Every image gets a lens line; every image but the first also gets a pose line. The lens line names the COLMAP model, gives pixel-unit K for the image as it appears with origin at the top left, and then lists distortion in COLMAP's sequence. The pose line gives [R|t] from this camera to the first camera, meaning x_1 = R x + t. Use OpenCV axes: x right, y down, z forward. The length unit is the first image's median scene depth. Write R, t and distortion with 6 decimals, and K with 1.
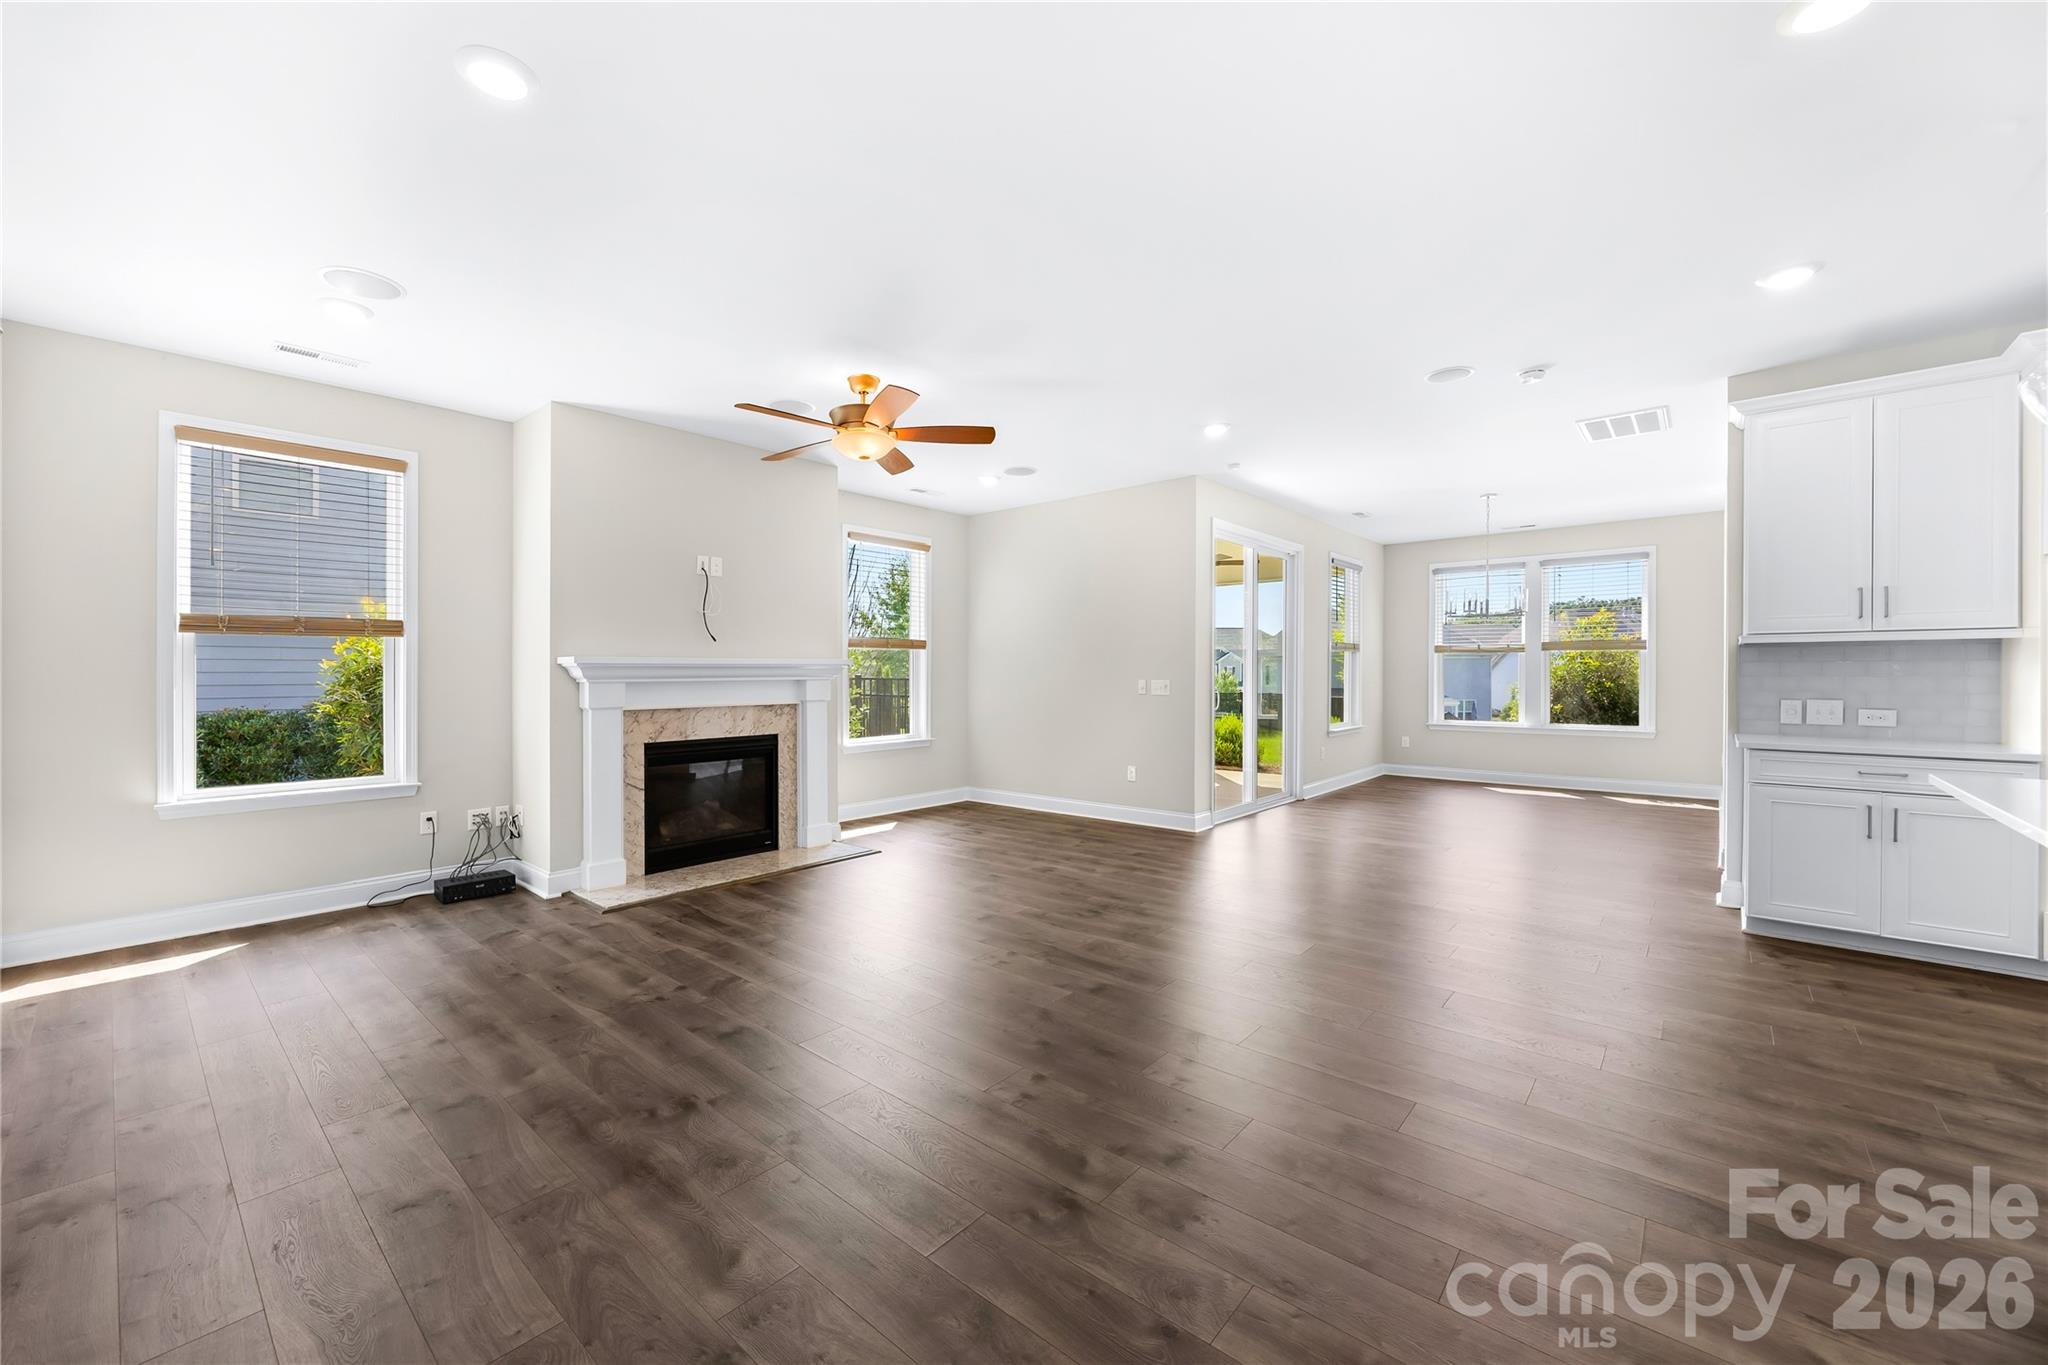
lens RADIAL K [[802.1, 0, 989.2], [0, 802.1, 677.4], [0, 0, 1]] dist [-0.008281, 0.002204]
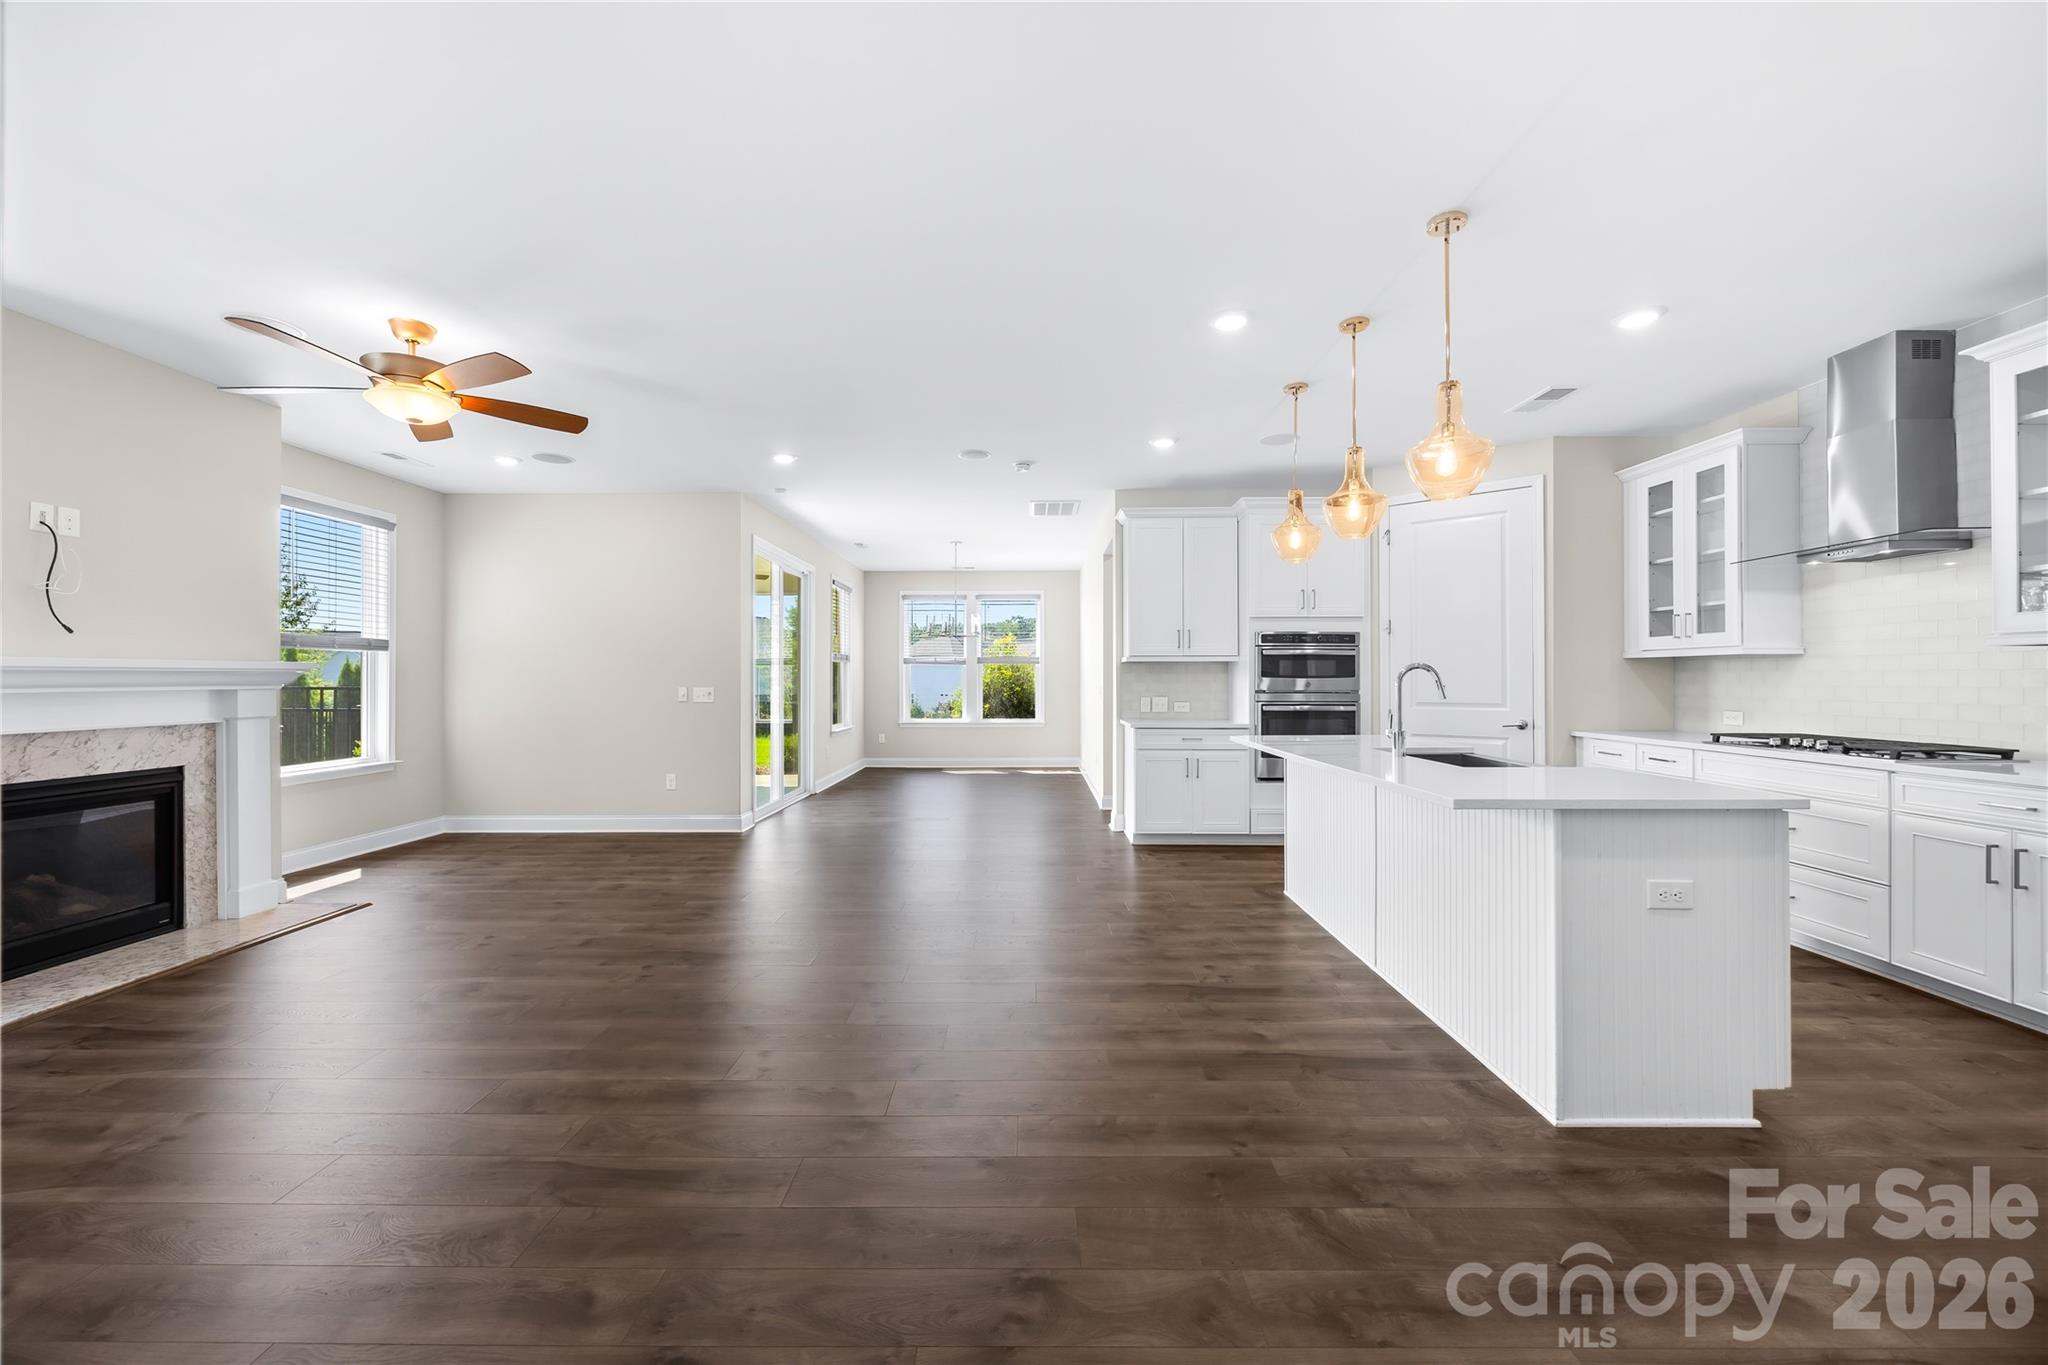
lens RADIAL K [[787.0, 0, 1018.5], [0, 787.0, 673.6], [0, 0, 1]] dist [-0.002774, -0.000736]
pose [[0.749066, 0.005730, 0.662470, -0.172902], [0.003765, 0.999910, -0.012907, 0.000297], [-0.662484, 0.012163, 0.748977, -0.014454]]
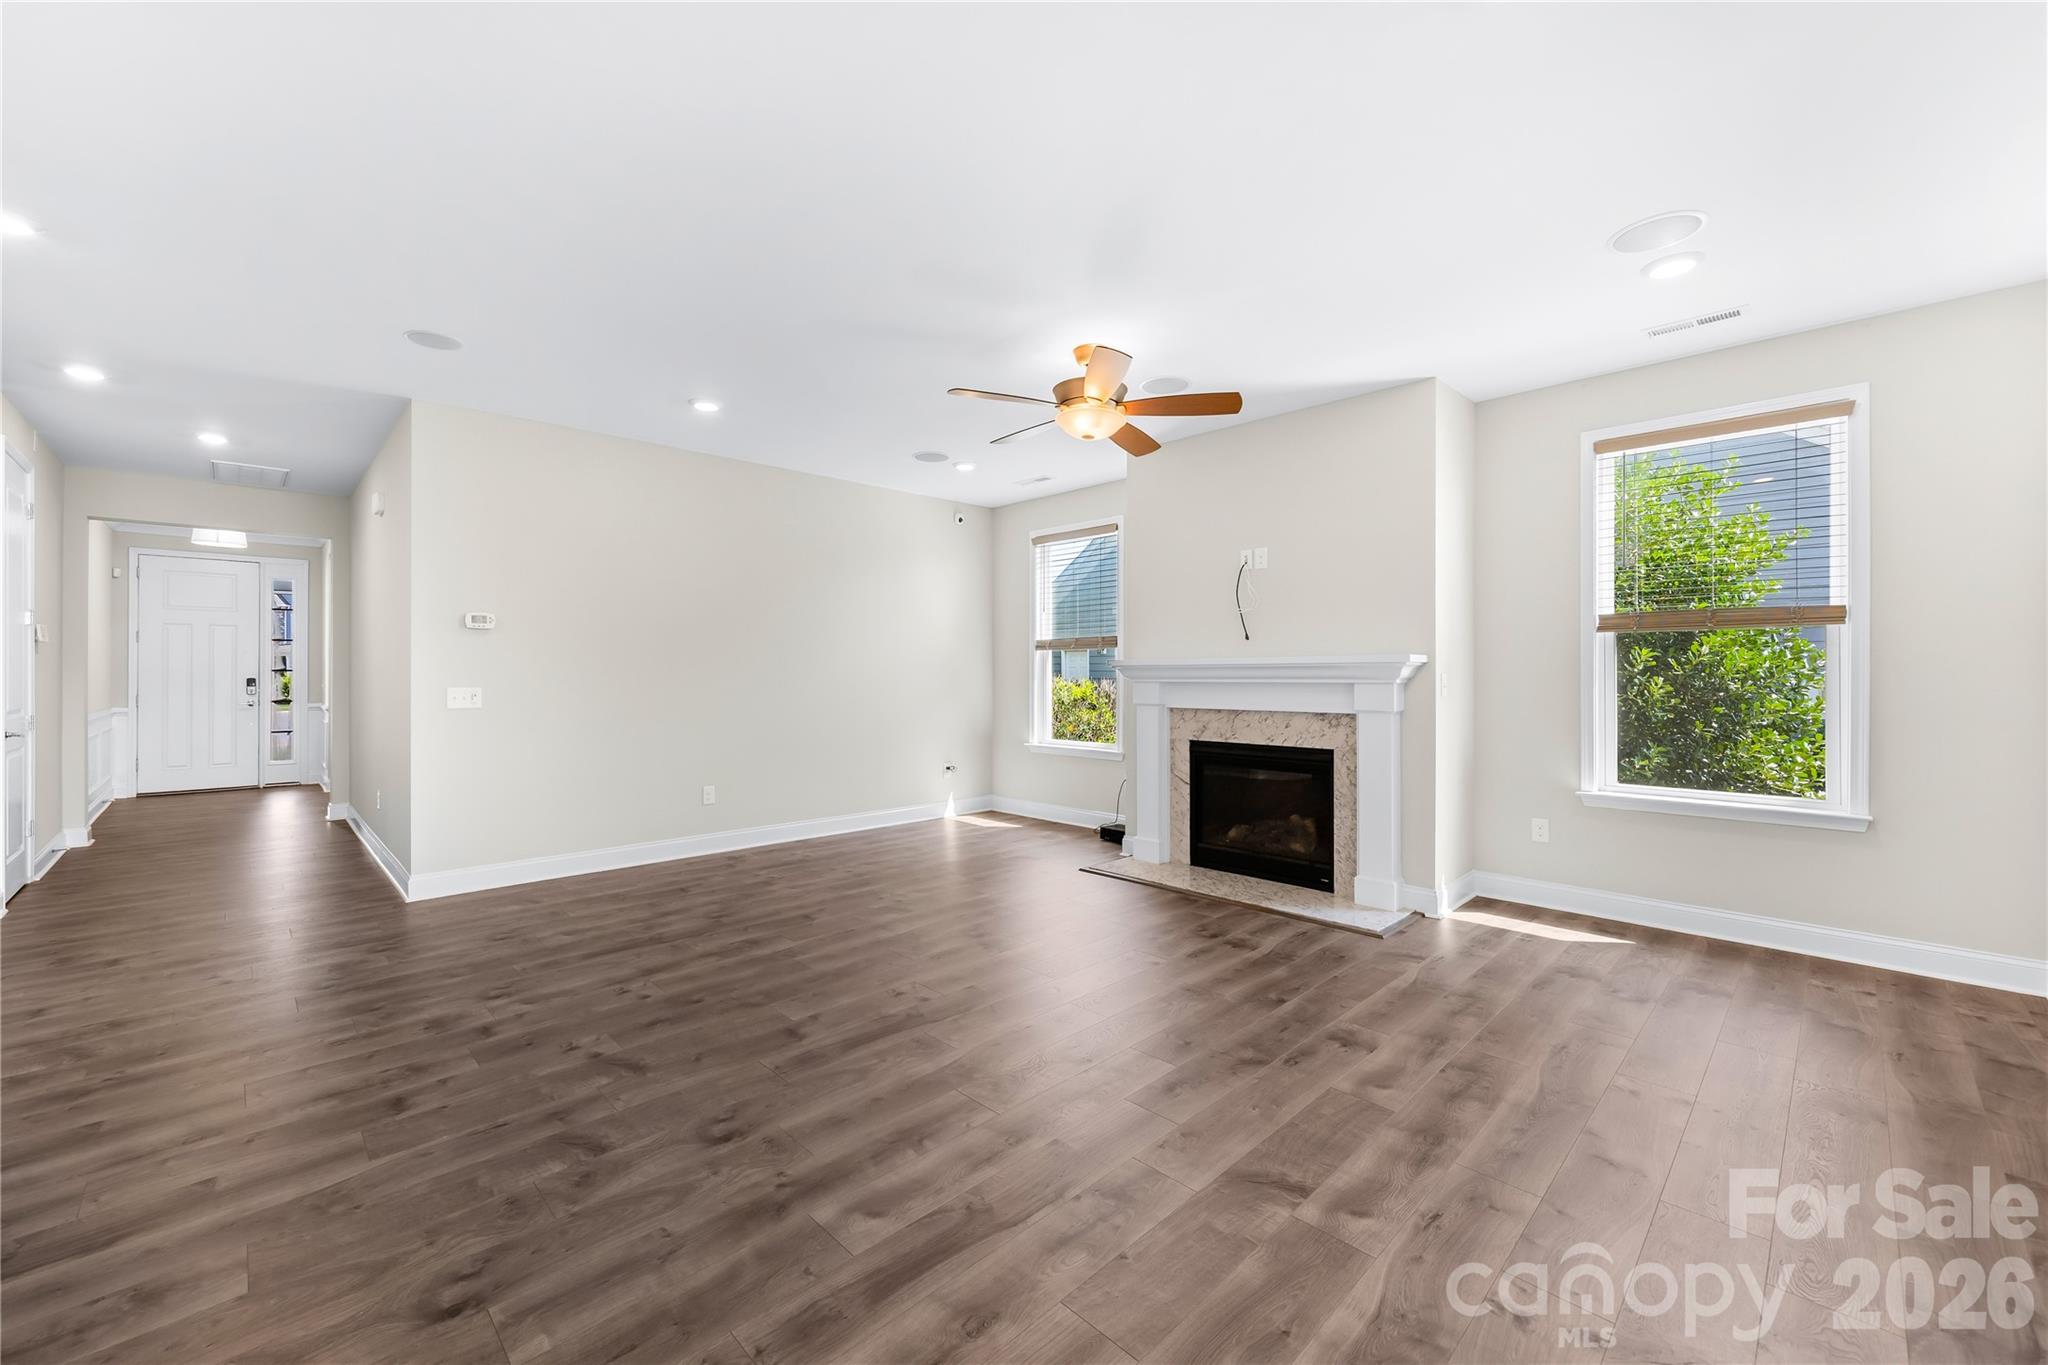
lens RADIAL K [[802.1, 0, 996.3], [0, 802.1, 674.9], [0, 0, 1]] dist [-0.008281, 0.002204]
pose [[-0.074420, 0.007105, -0.997202, 0.572396], [-0.004064, 0.999964, 0.007428, -0.009449], [0.997219, 0.004605, -0.074389, 0.735083]]
